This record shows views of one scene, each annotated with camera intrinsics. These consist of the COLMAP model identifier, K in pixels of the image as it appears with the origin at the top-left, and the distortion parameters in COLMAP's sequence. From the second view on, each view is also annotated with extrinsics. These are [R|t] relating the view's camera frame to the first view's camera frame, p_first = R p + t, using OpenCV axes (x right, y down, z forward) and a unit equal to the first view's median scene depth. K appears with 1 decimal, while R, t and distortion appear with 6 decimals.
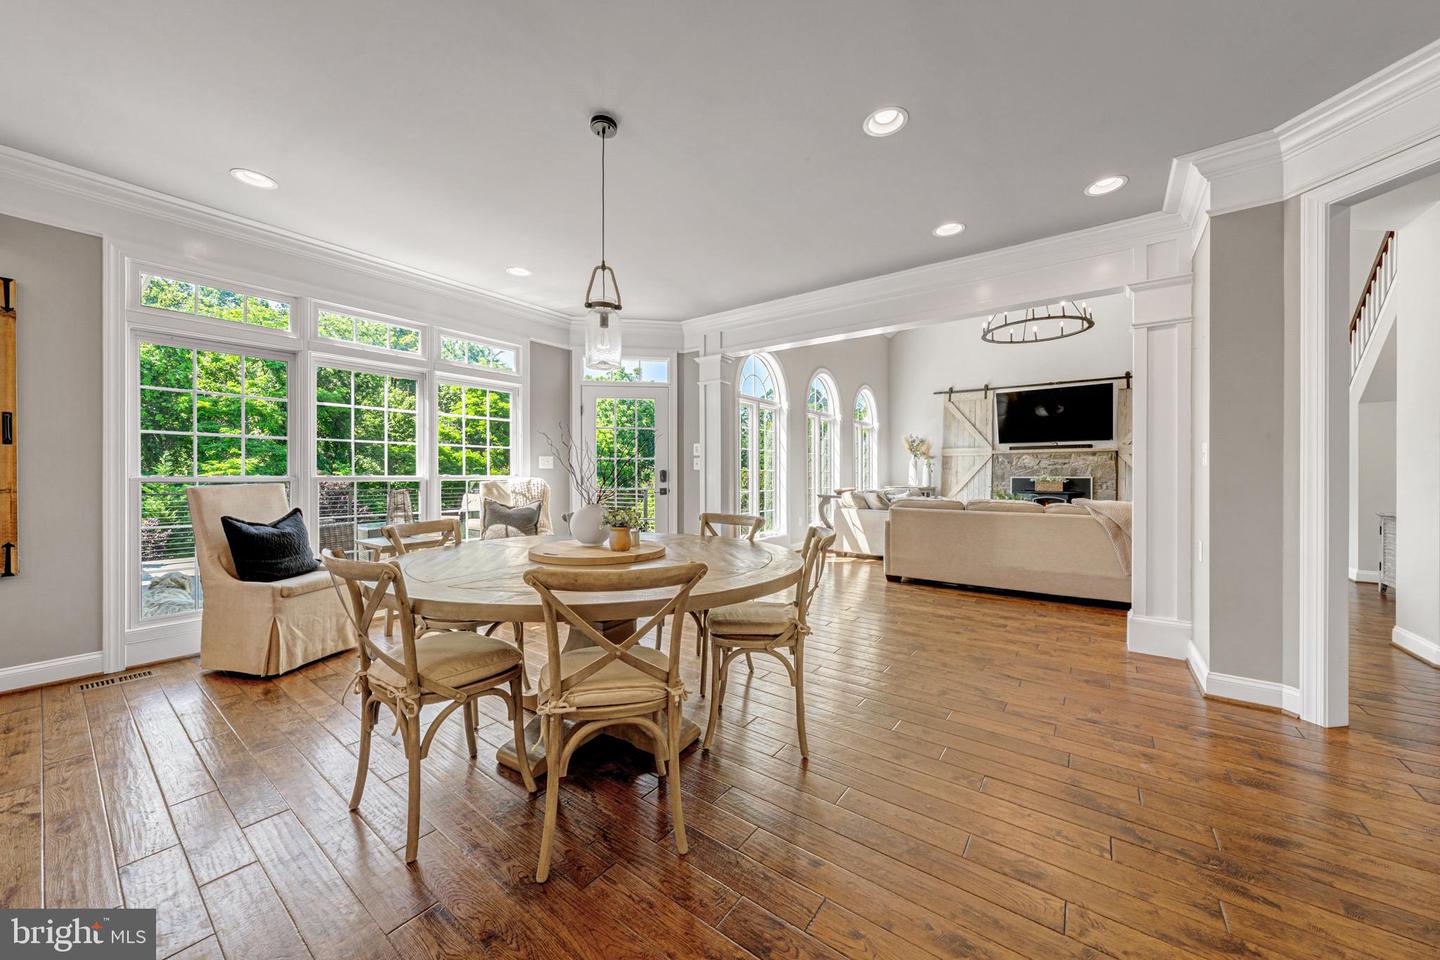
lens RADIAL K [[509.2, 0, 716.5], [0, 509.2, 479.1], [0, 0, 1]] dist [-0.000586, -0.000130]
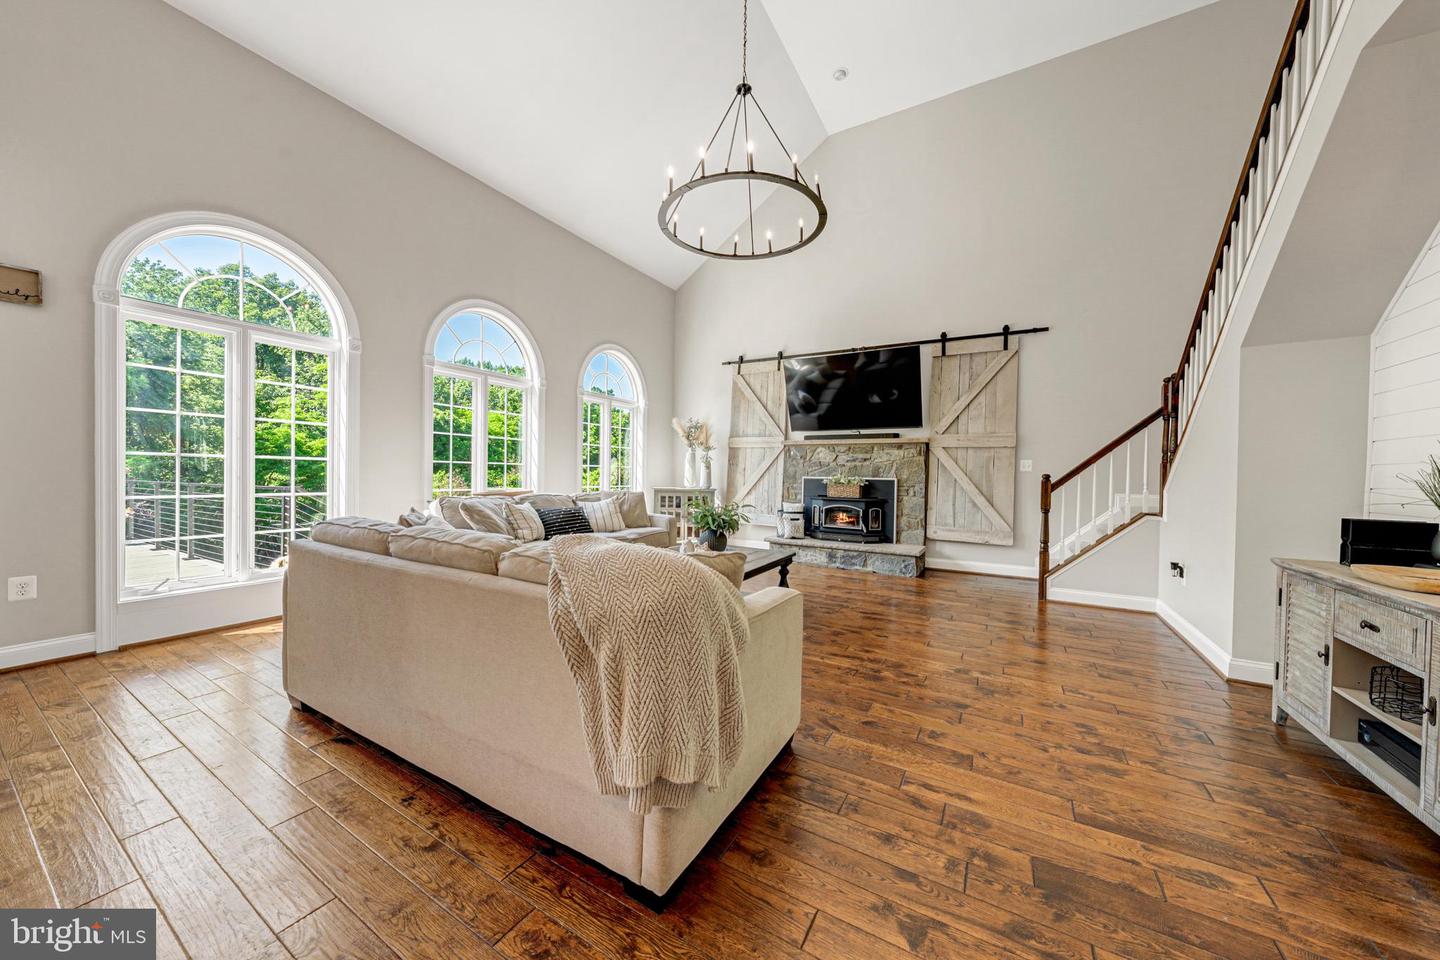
lens RADIAL K [[494.6, 0, 715.3], [0, 494.6, 480.3], [0, 0, 1]] dist [-0.001387, -0.000044]
pose [[0.993039, 0.013371, 0.117025, 0.363744], [-0.014337, 0.999870, 0.007414, -0.002799], [-0.116911, -0.009040, 0.993101, 0.303888]]
